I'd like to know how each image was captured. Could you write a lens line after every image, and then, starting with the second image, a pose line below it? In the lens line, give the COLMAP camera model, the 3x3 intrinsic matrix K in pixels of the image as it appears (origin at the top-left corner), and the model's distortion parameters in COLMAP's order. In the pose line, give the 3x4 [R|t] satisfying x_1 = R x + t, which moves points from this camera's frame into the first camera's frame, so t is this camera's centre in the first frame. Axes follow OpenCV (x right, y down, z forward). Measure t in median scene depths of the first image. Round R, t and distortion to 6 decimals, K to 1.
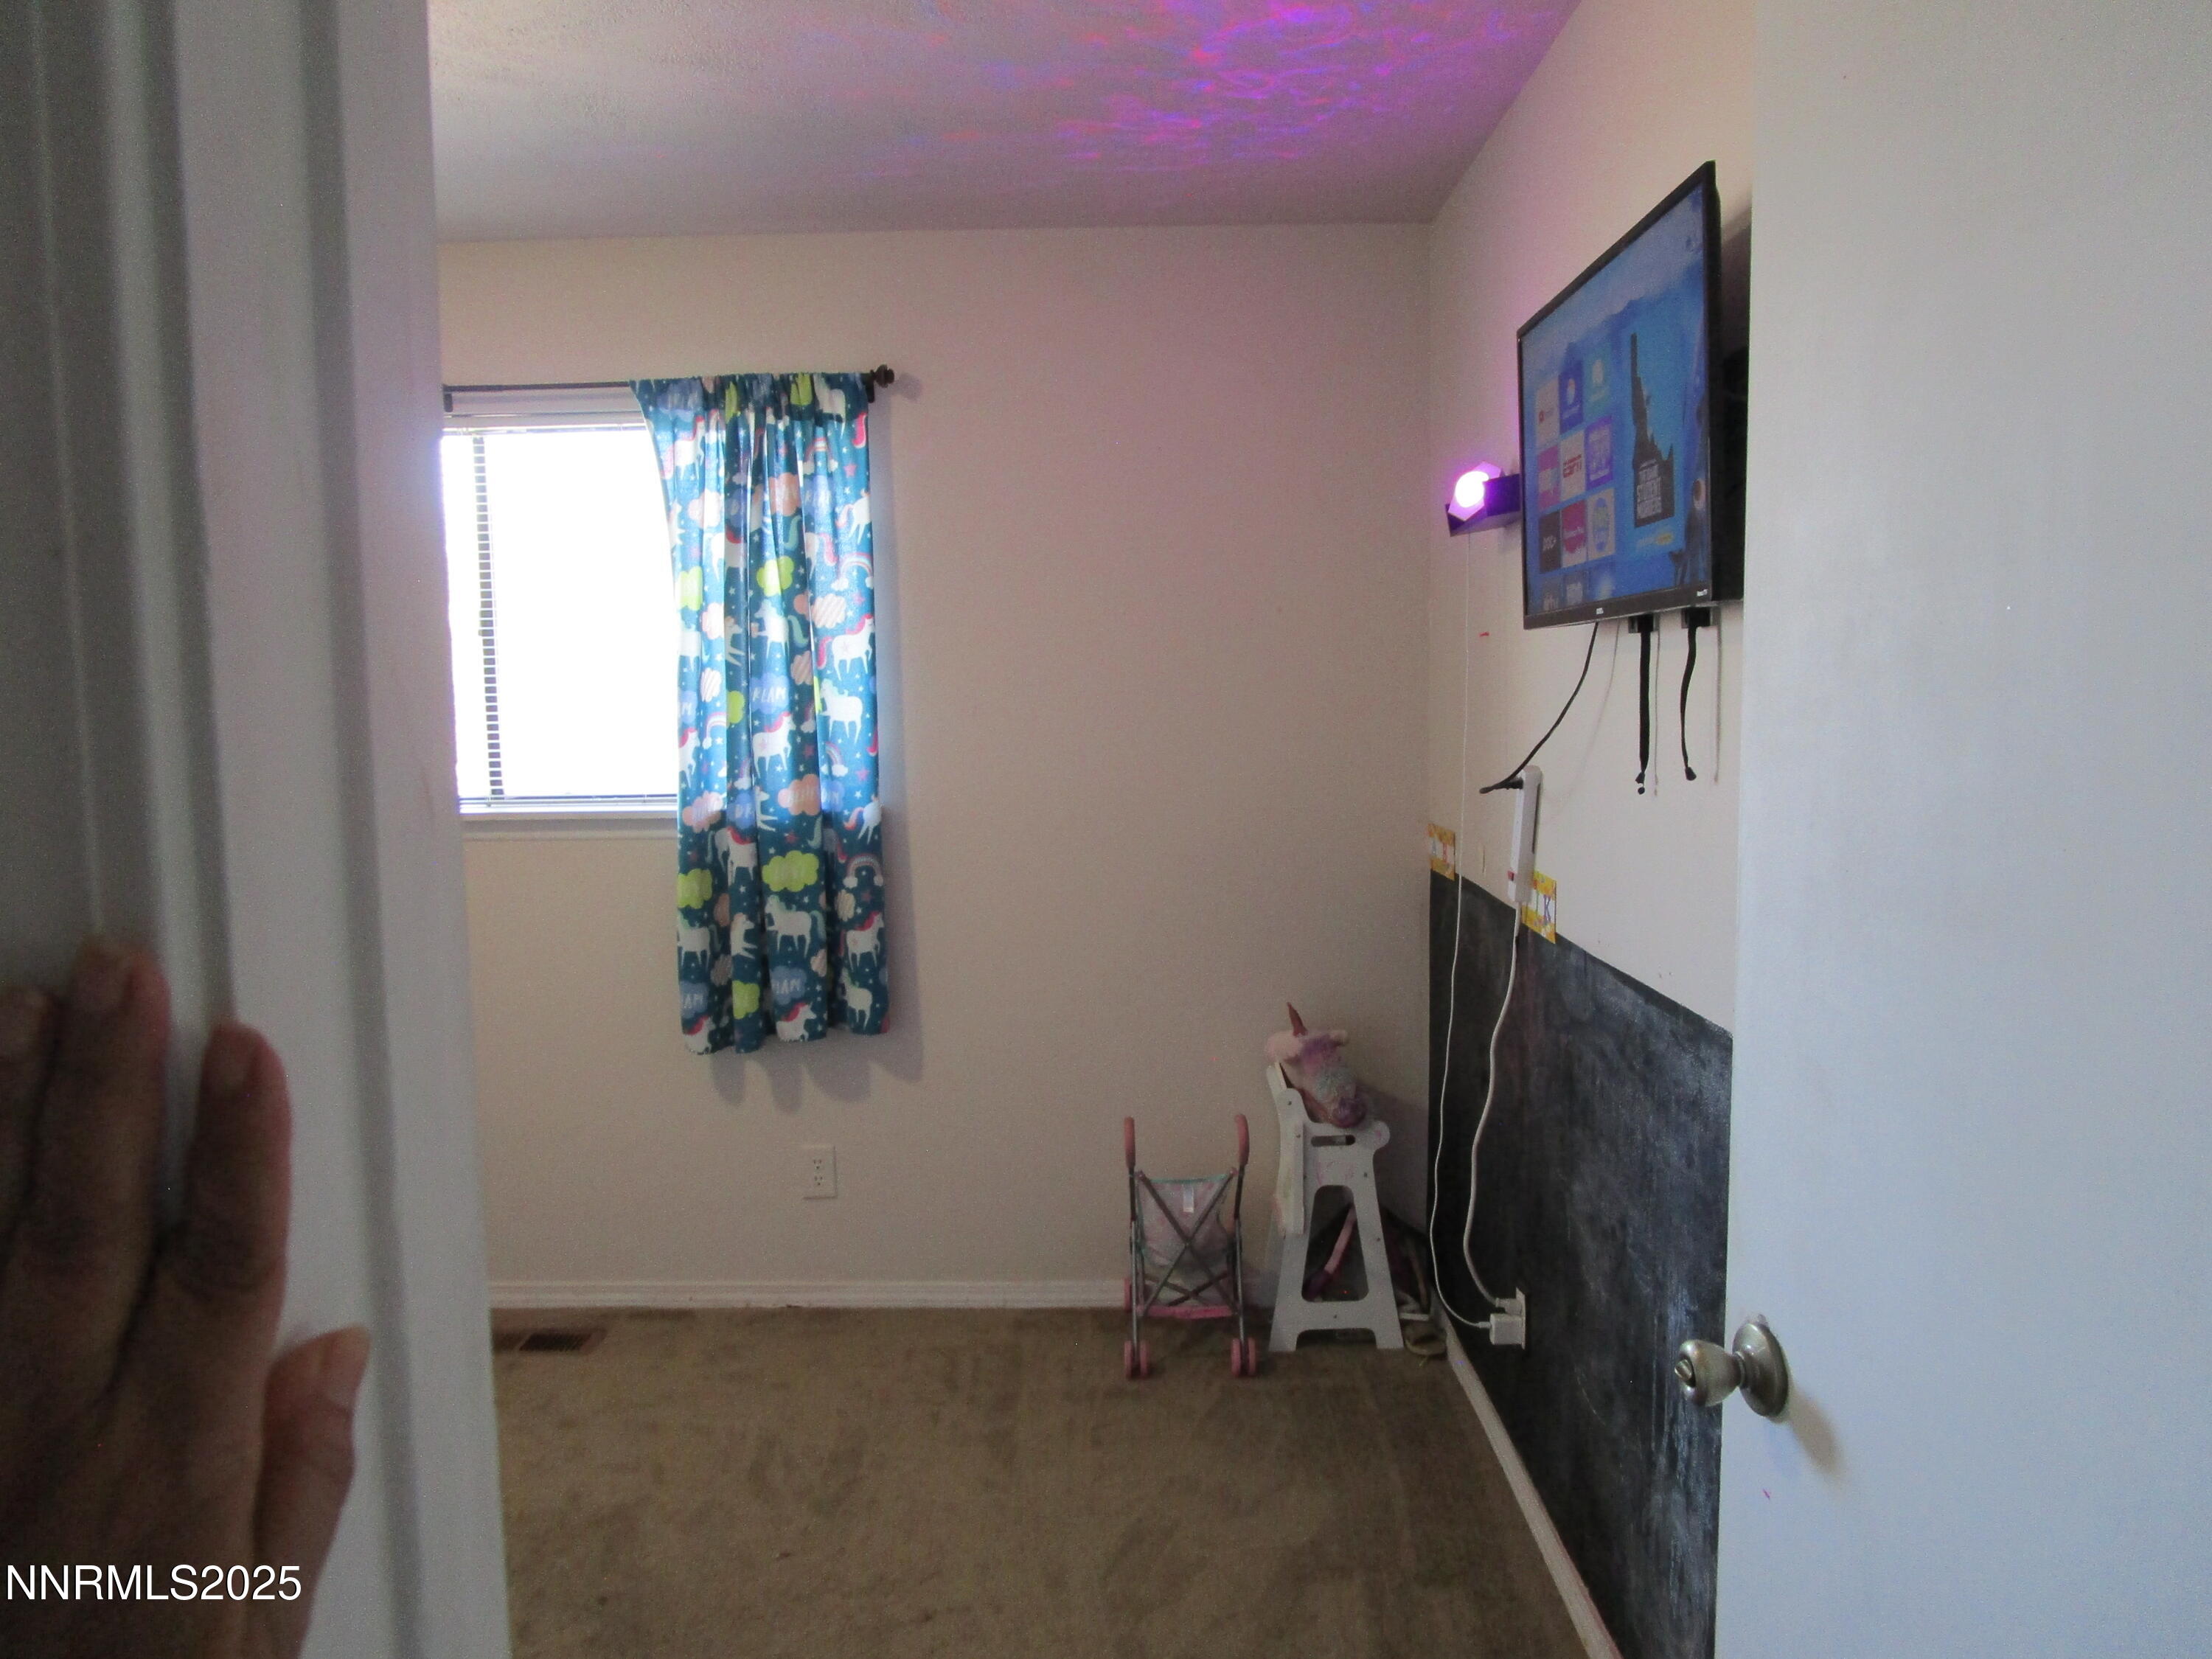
lens RADIAL K [[1569.0, 0, 1090.5], [0, 1569.0, 830.6], [0, 0, 1]] dist [-0.033208, 0.013712]
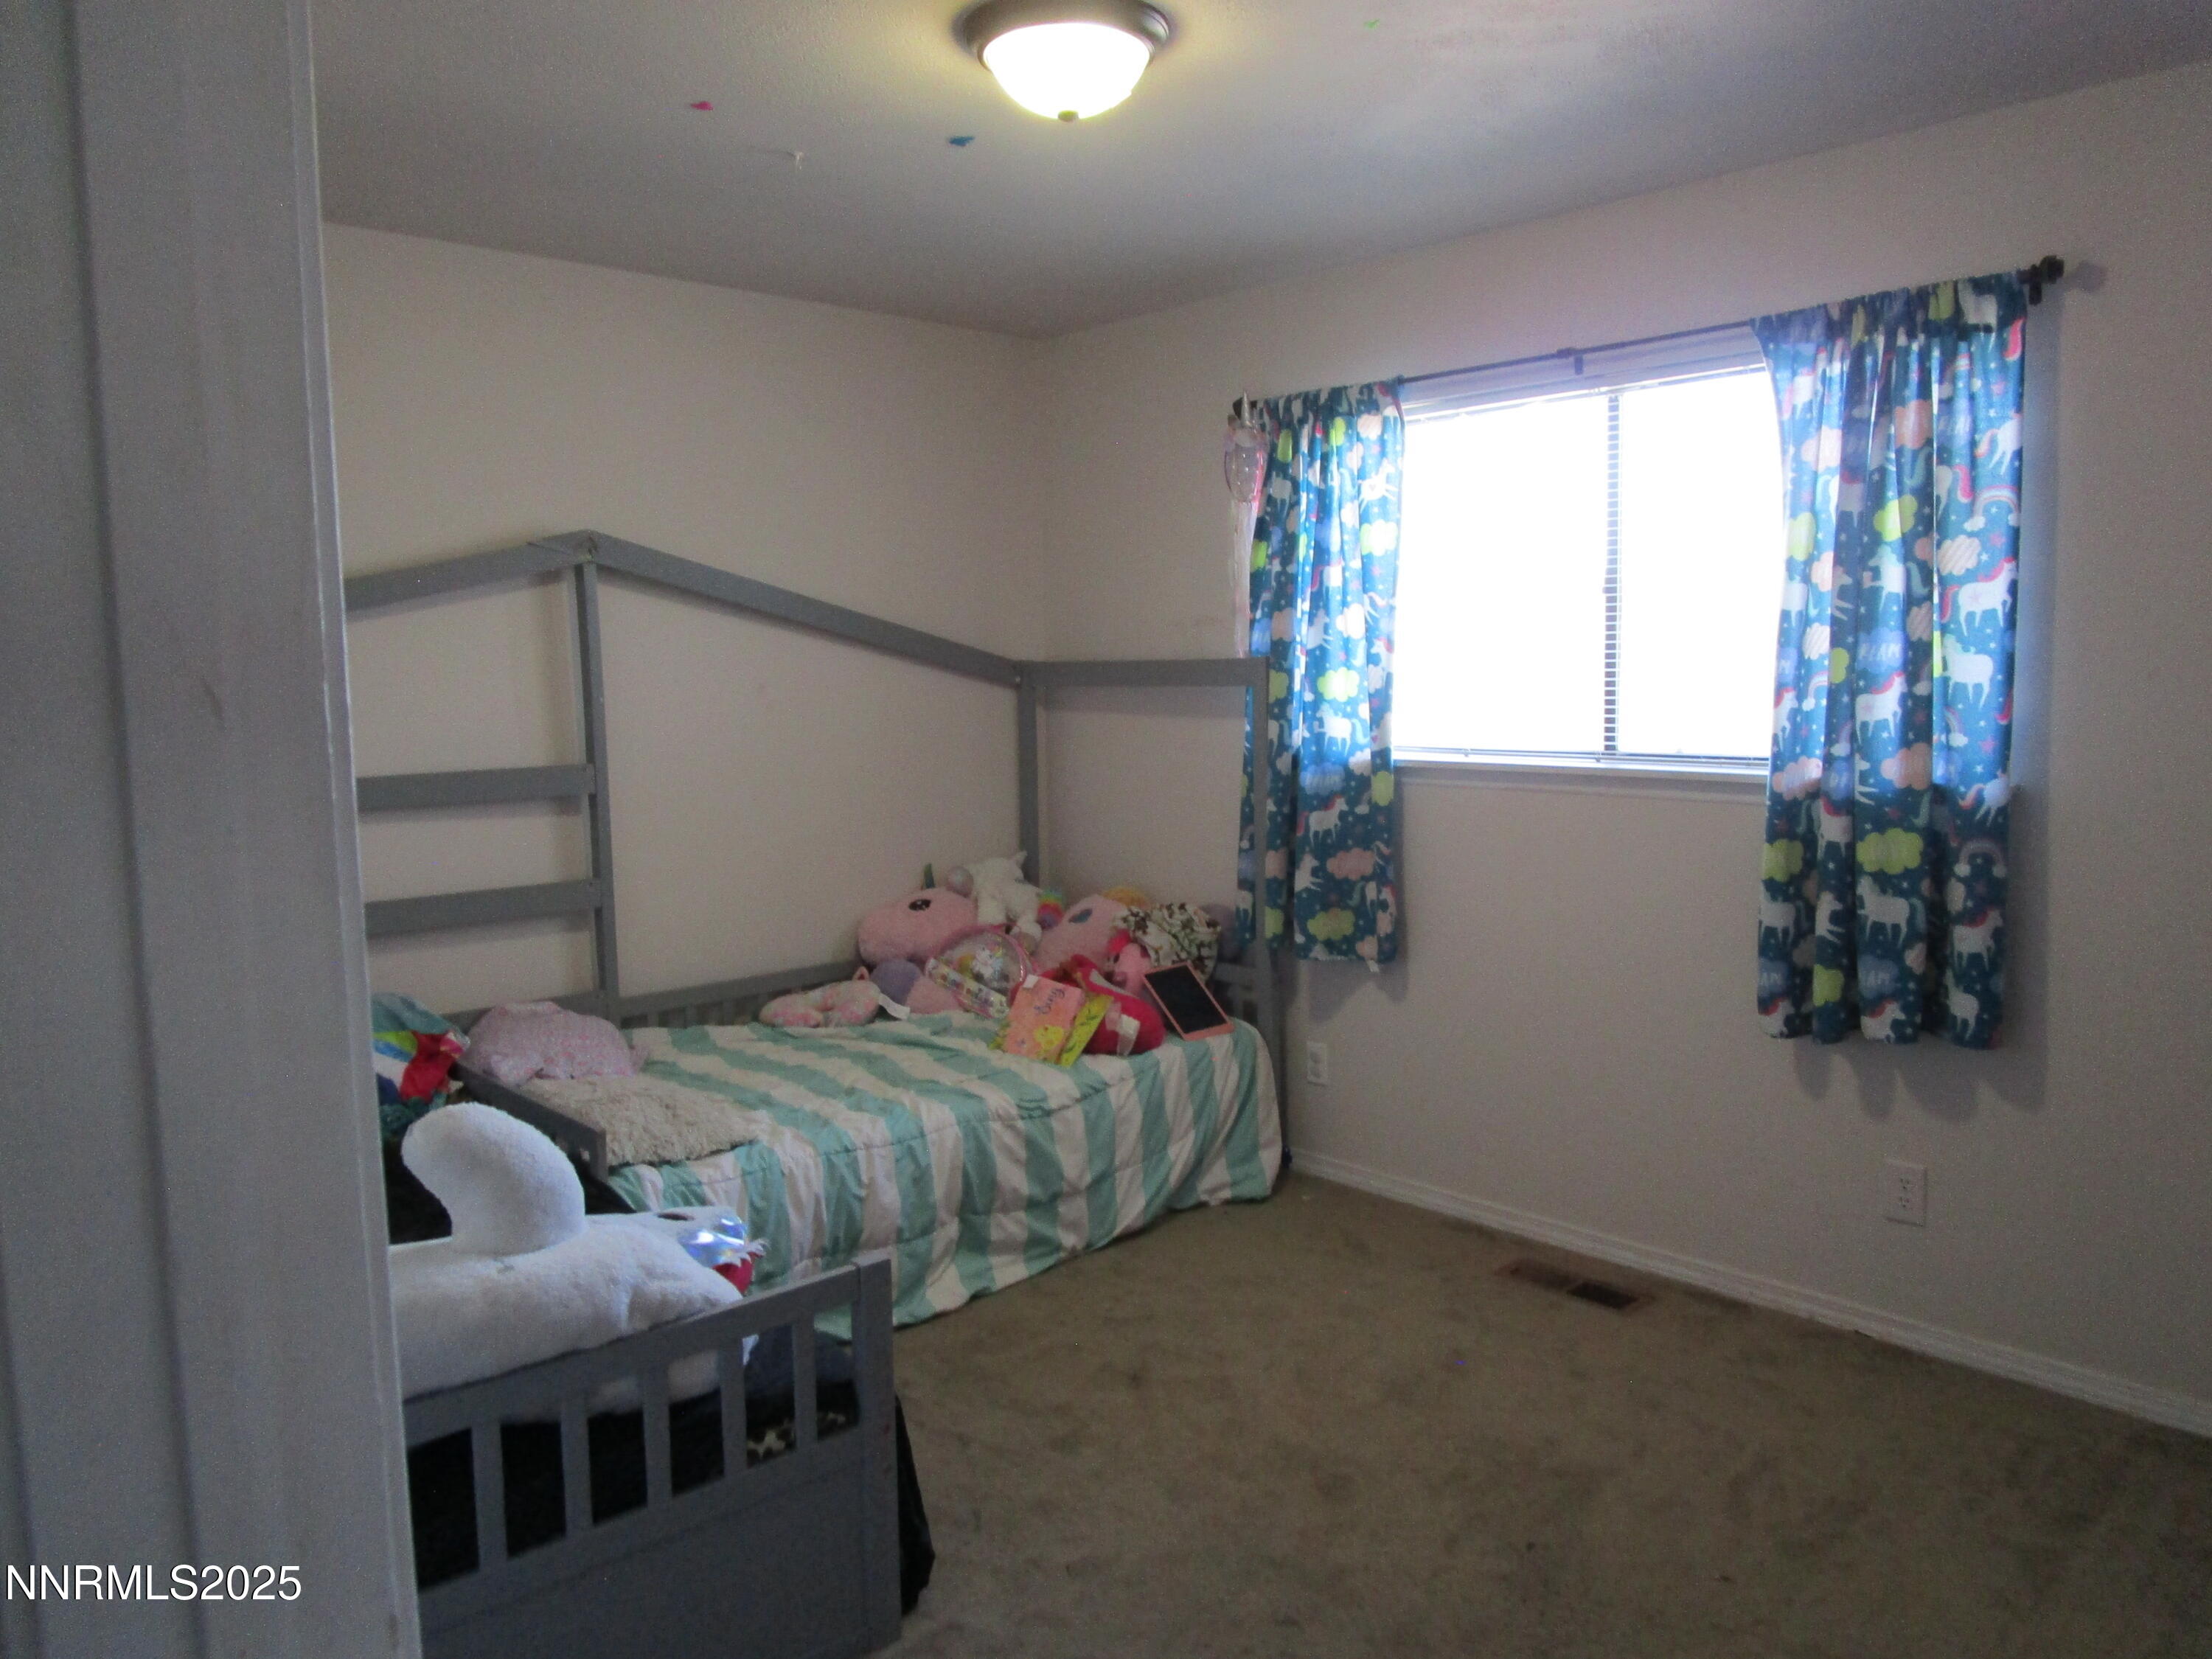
lens RADIAL K [[1569.0, 0, 1091.6], [0, 1569.0, 826.5], [0, 0, 1]] dist [-0.033208, 0.013712]
pose [[0.690026, 0.079161, -0.719442, 0.131570], [-0.061097, 0.996824, 0.051082, -0.005409], [0.721201, 0.008708, 0.692671, 0.061245]]
